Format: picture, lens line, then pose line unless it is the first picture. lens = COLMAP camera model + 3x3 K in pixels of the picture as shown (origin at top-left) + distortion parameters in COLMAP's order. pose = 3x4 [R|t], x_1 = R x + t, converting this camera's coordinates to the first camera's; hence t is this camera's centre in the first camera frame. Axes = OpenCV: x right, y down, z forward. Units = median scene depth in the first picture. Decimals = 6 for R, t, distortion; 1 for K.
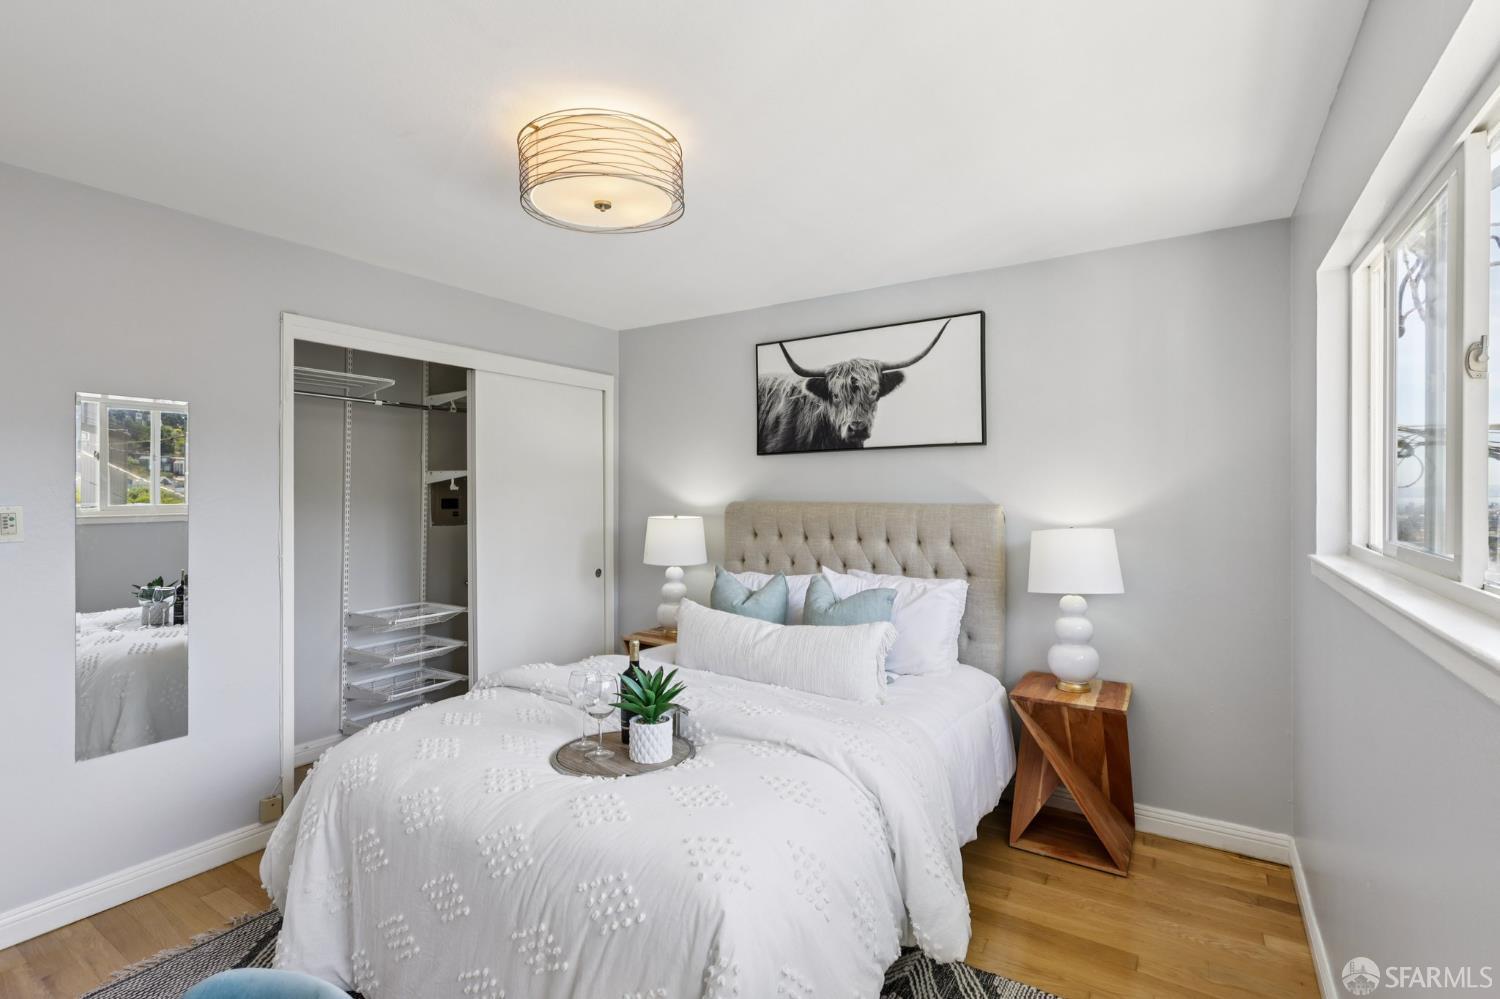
lens RADIAL K [[685.8, 0, 754.0], [0, 685.8, 511.8], [0, 0, 1]] dist [0.001266, 0.000064]
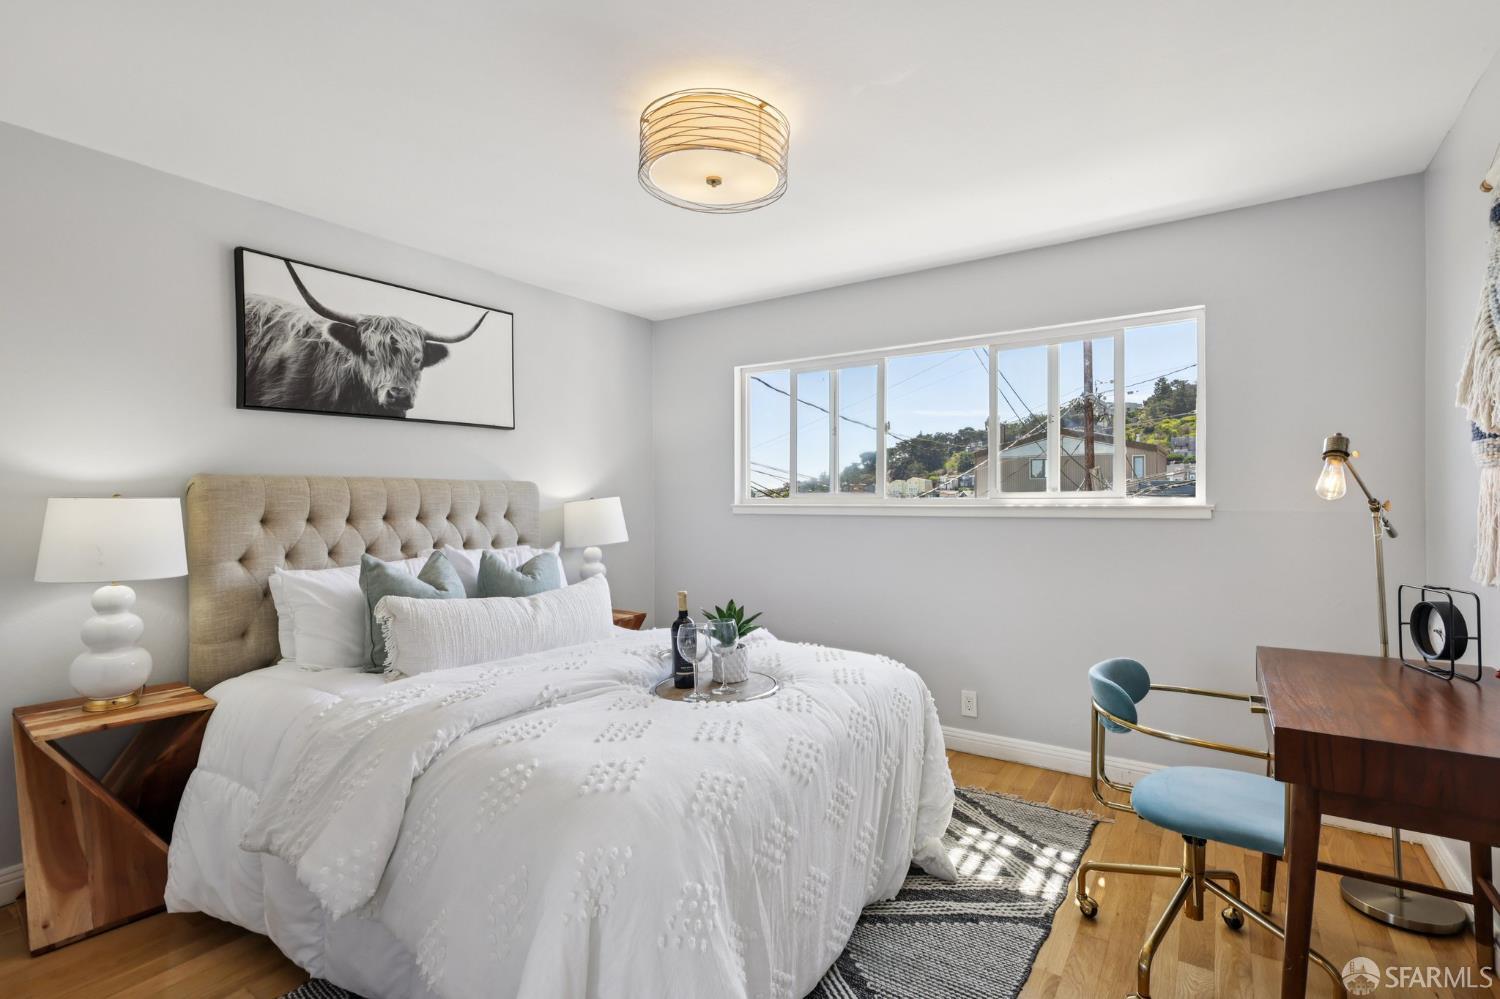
lens RADIAL K [[685.8, 0, 755.8], [0, 685.8, 498.1], [0, 0, 1]] dist [0.001266, 0.000064]
pose [[0.042894, -0.019380, 0.998892, -0.720010], [-0.000116, 0.999812, 0.019403, -0.004199], [-0.999080, -0.000948, 0.042883, 0.483317]]
